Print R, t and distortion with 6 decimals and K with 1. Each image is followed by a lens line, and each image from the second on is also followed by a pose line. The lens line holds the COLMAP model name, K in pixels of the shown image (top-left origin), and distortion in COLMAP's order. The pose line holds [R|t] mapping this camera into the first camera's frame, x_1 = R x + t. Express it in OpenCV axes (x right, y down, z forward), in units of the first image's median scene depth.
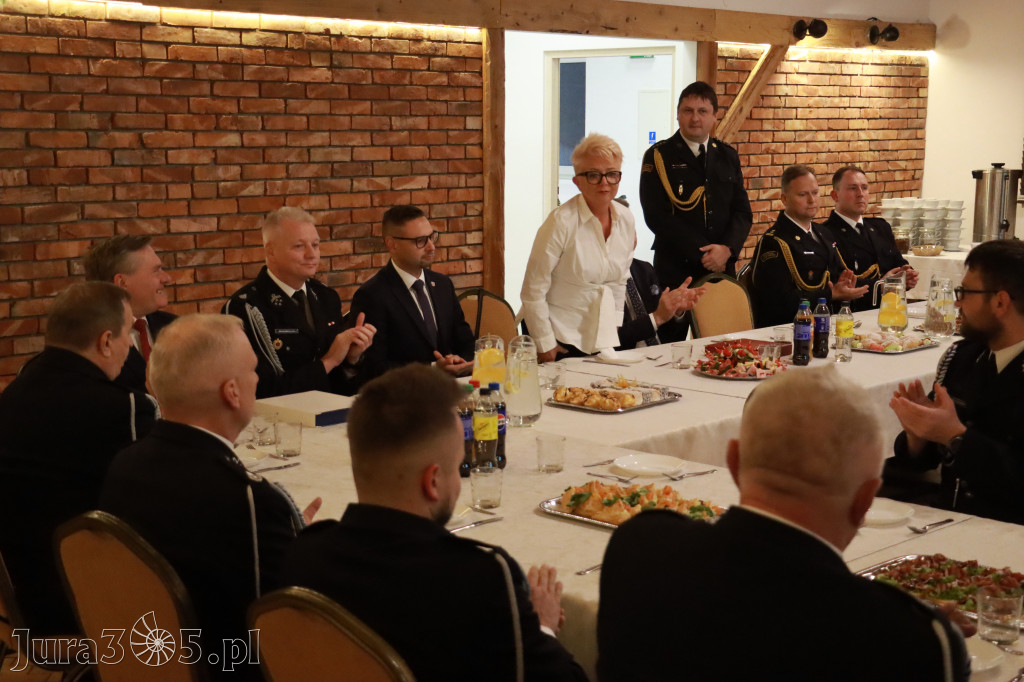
lens RADIAL K [[1549.3, 0, 512.0], [0, 1549.3, 341.0], [0, 0, 1]] dist [0.019927, 0.717919]
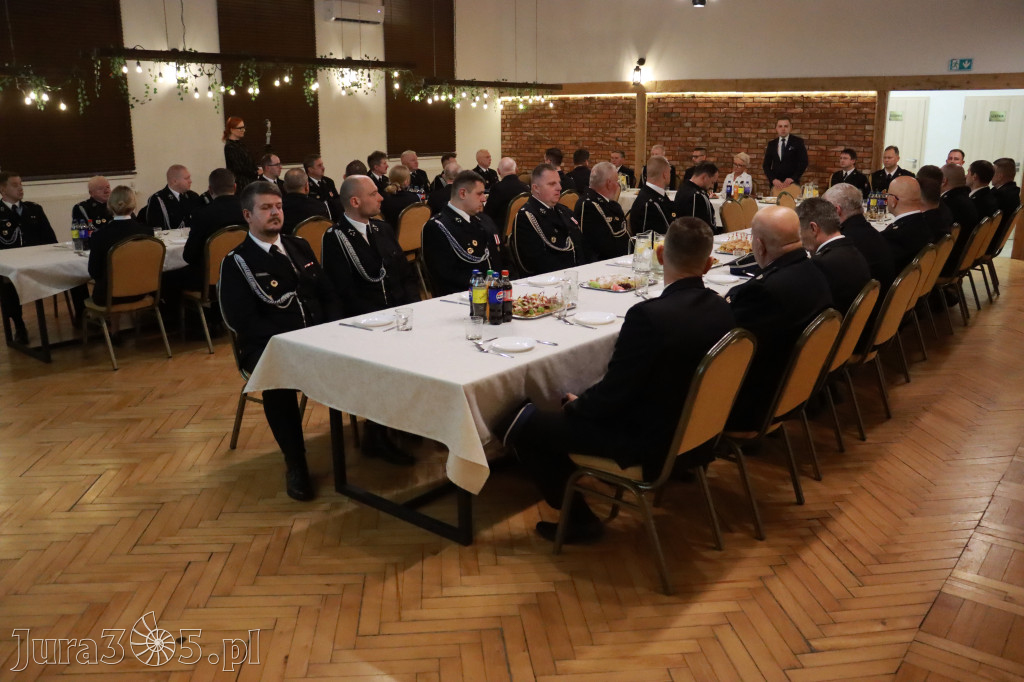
lens RADIAL K [[841.6, 0, 508.9], [0, 841.6, 354.0], [0, 0, 1]] dist [-0.187634, 0.157769]
pose [[0.069737, 0.260358, -0.962991, 1.471165], [-0.135504, 0.958866, 0.249430, -0.034018], [0.988320, 0.113094, 0.102147, 0.326315]]
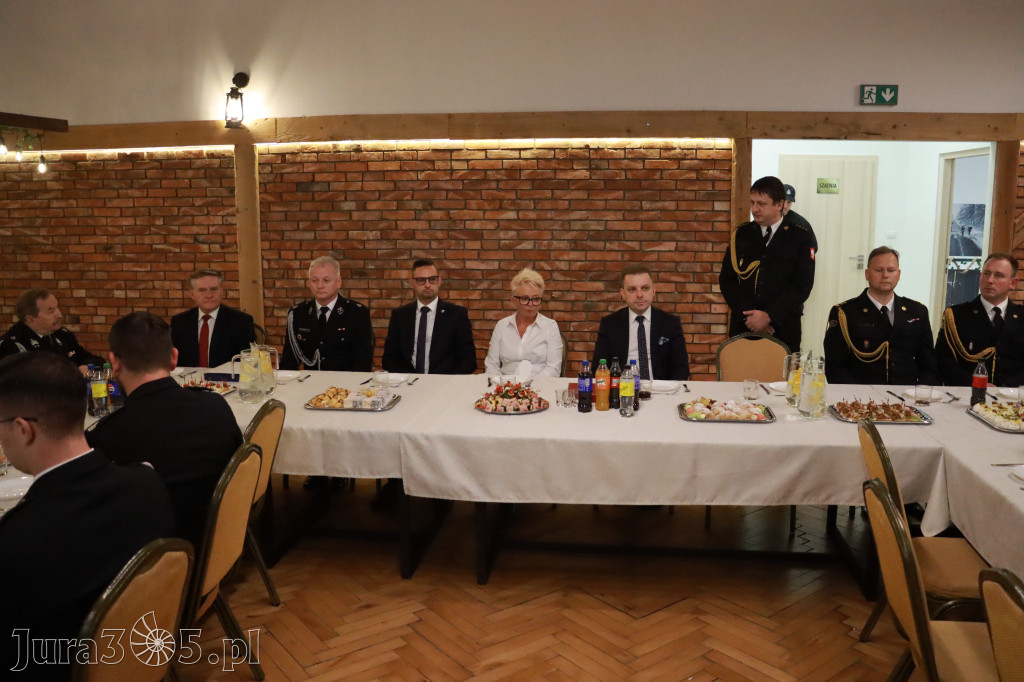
lens RADIAL K [[845.5, 0, 516.7], [0, 845.5, 341.5], [0, 0, 1]] dist [-0.190776, 0.166944]
pose [[0.586308, 0.132121, -0.799242, 0.522674], [-0.111724, 0.990370, 0.081757, -0.066244], [0.802347, 0.041360, 0.595423, 0.449780]]
